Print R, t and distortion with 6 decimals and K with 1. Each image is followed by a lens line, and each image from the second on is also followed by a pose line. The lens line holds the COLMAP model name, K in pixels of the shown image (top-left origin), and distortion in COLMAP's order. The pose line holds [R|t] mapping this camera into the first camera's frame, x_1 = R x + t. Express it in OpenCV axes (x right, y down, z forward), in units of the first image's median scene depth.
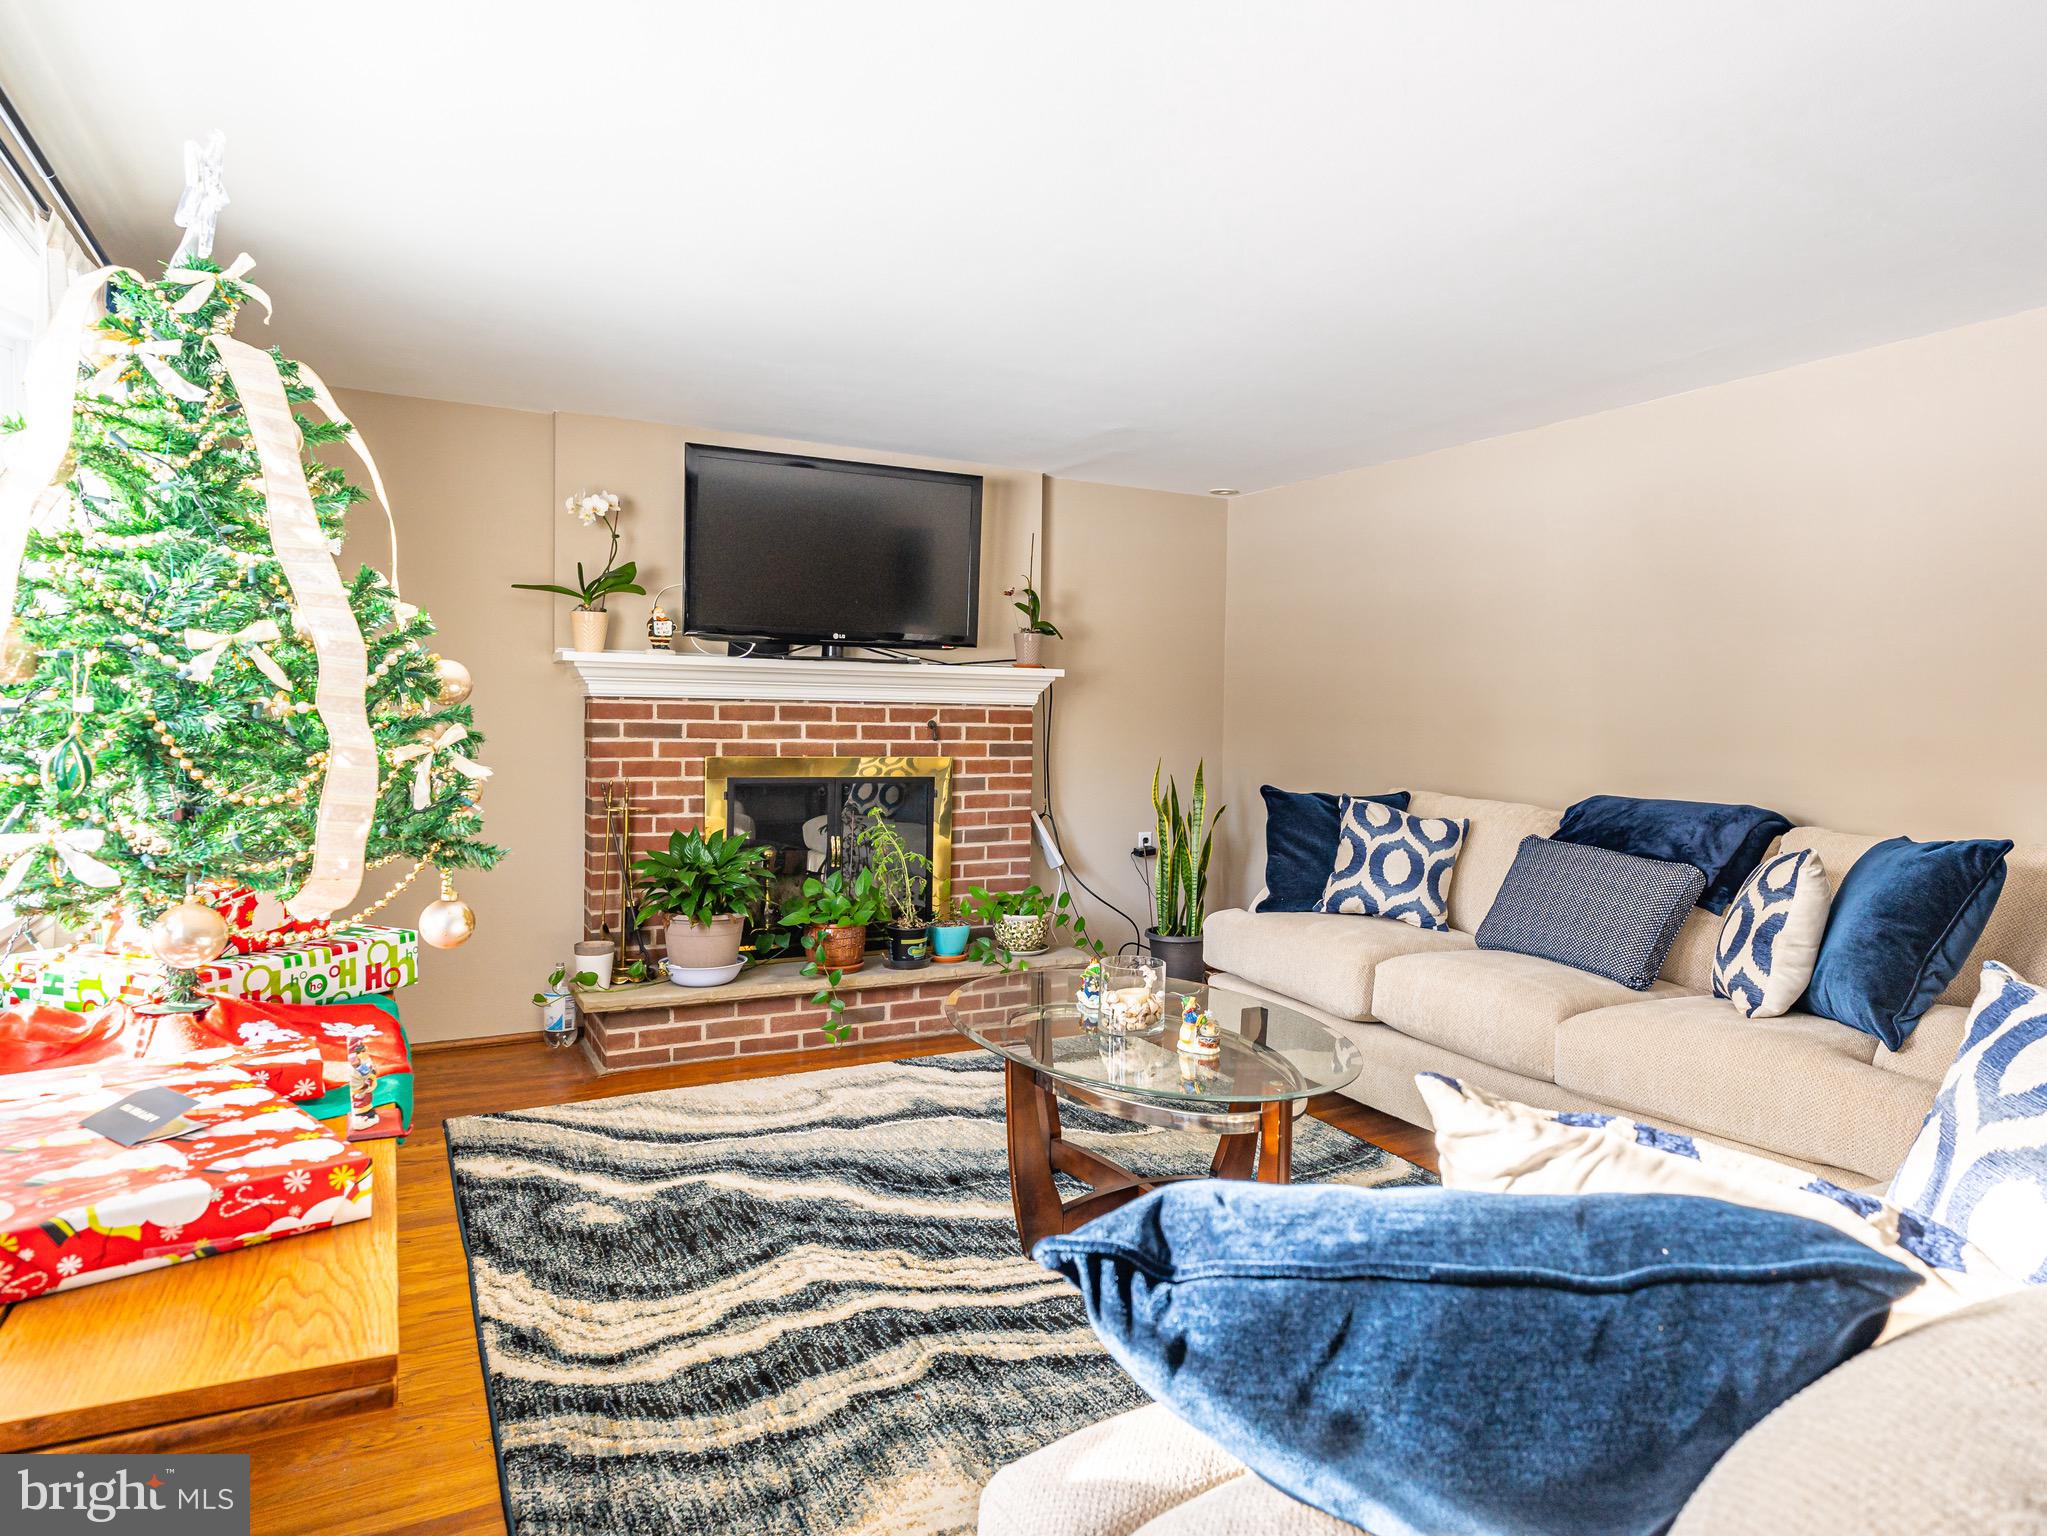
lens RADIAL K [[1273.5, 0, 1023.5], [0, 1273.5, 768.0], [0, 0, 1]] dist [-0.001643, 0.000375]
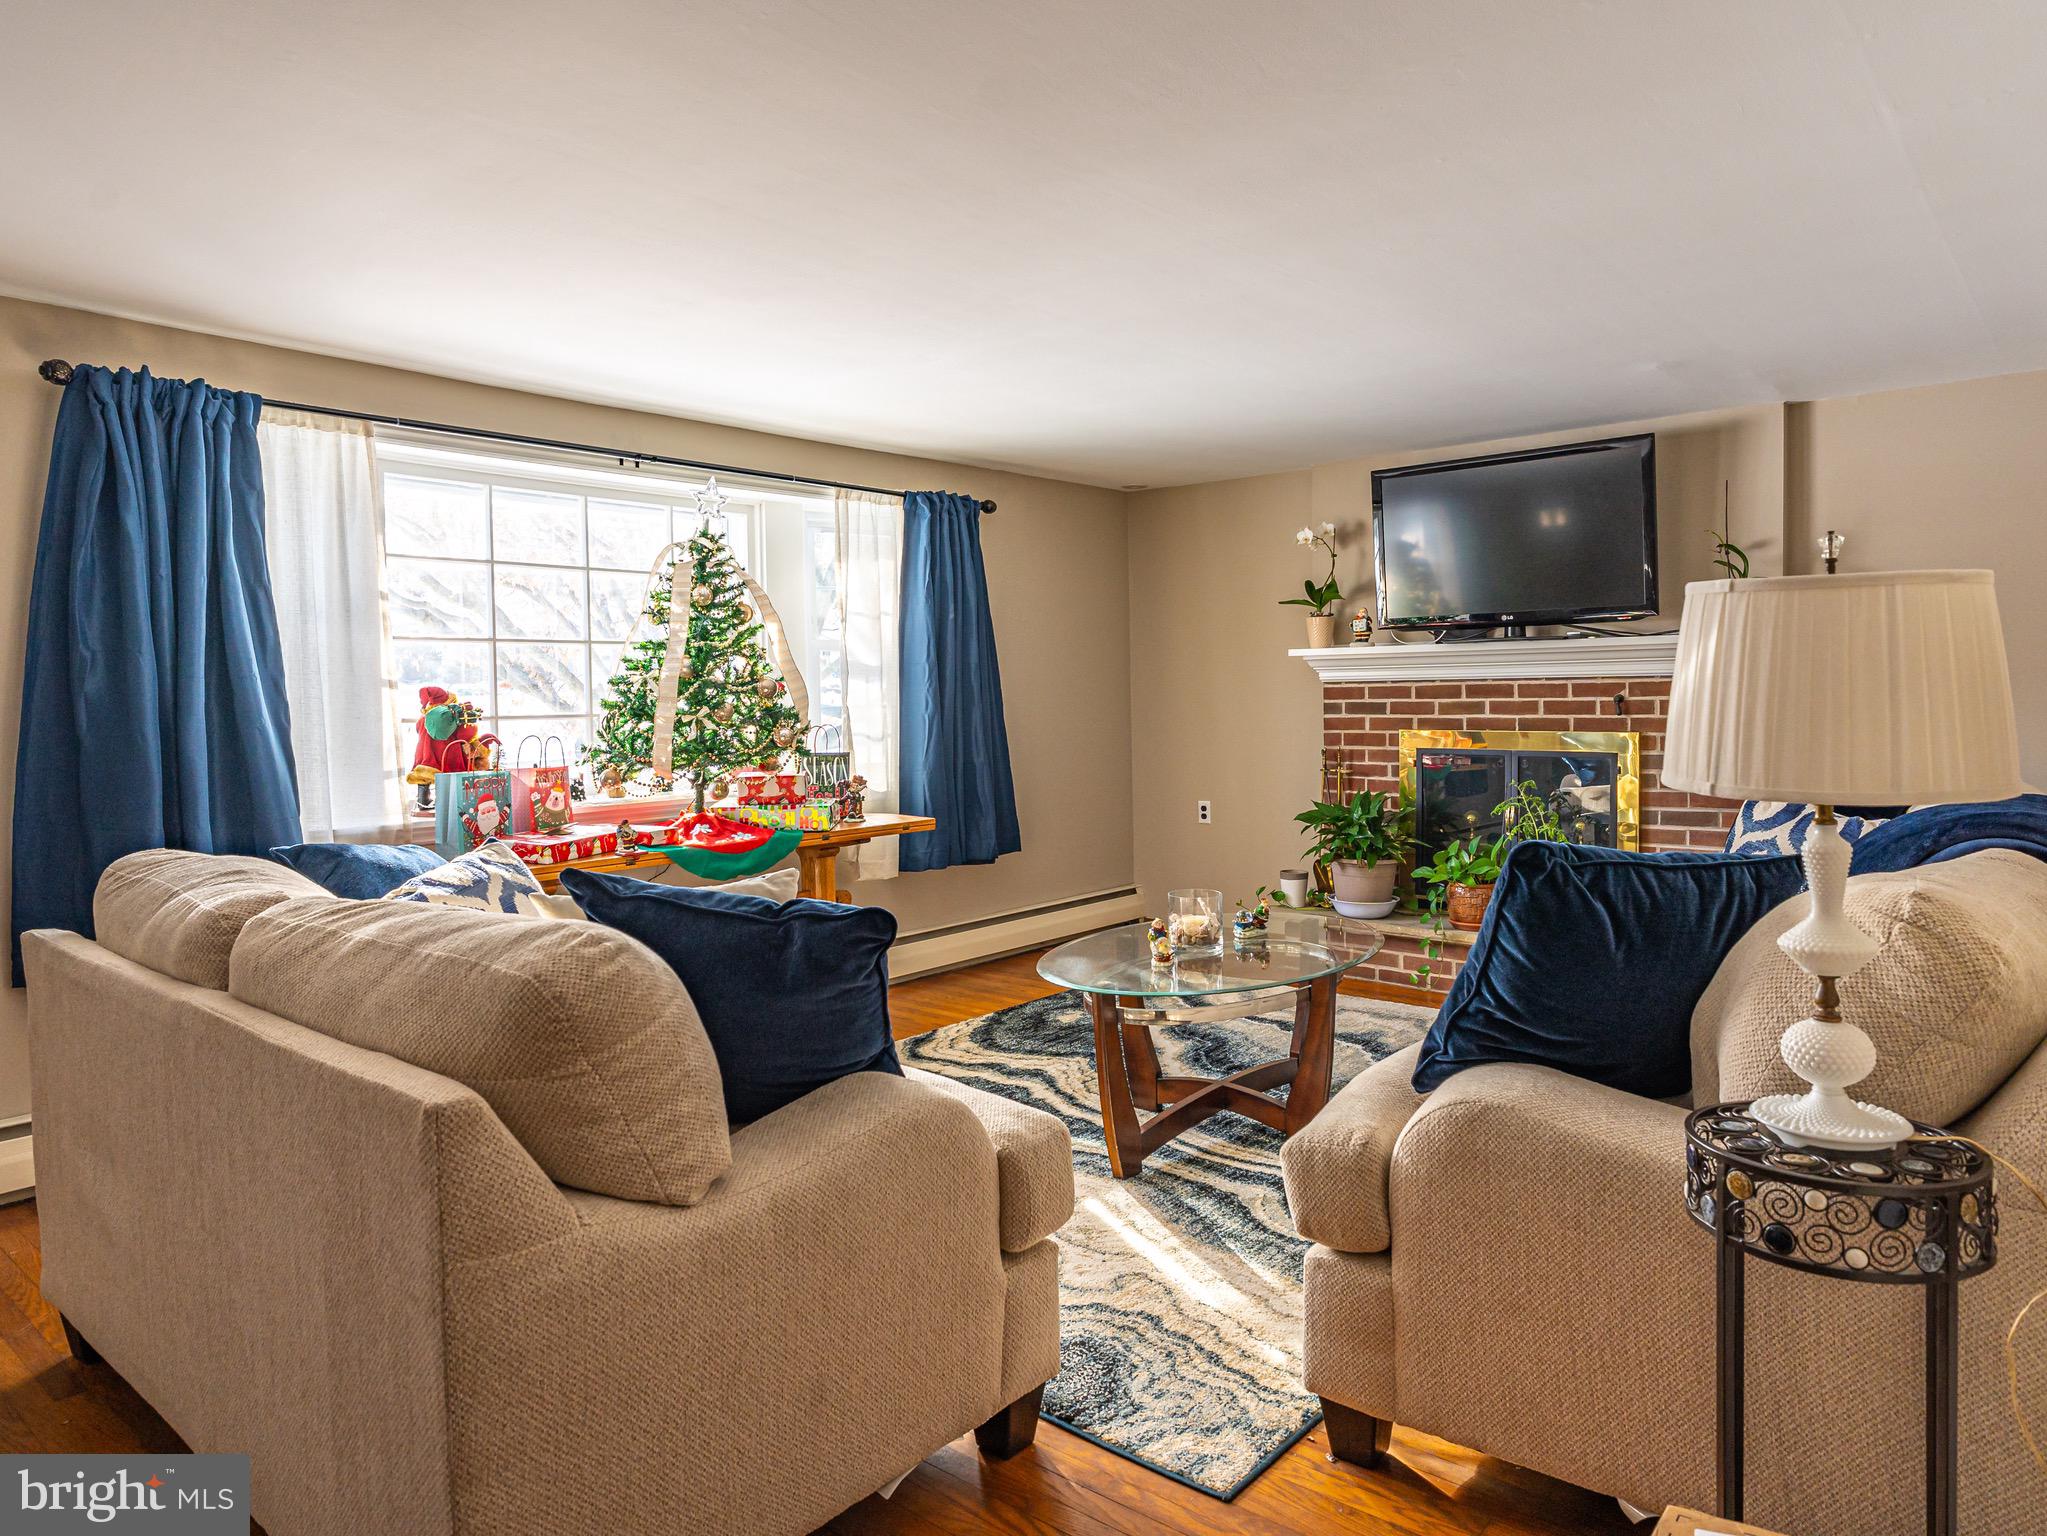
lens RADIAL K [[1273.5, 0, 1023.5], [0, 1273.5, 768.0], [0, 0, 1]] dist [-0.001643, 0.000375]
pose [[0.343138, 0.034788, -0.938640, 0.749381], [-0.016400, 0.999383, 0.031044, -0.004599], [0.939142, 0.004742, 0.343497, 0.268606]]
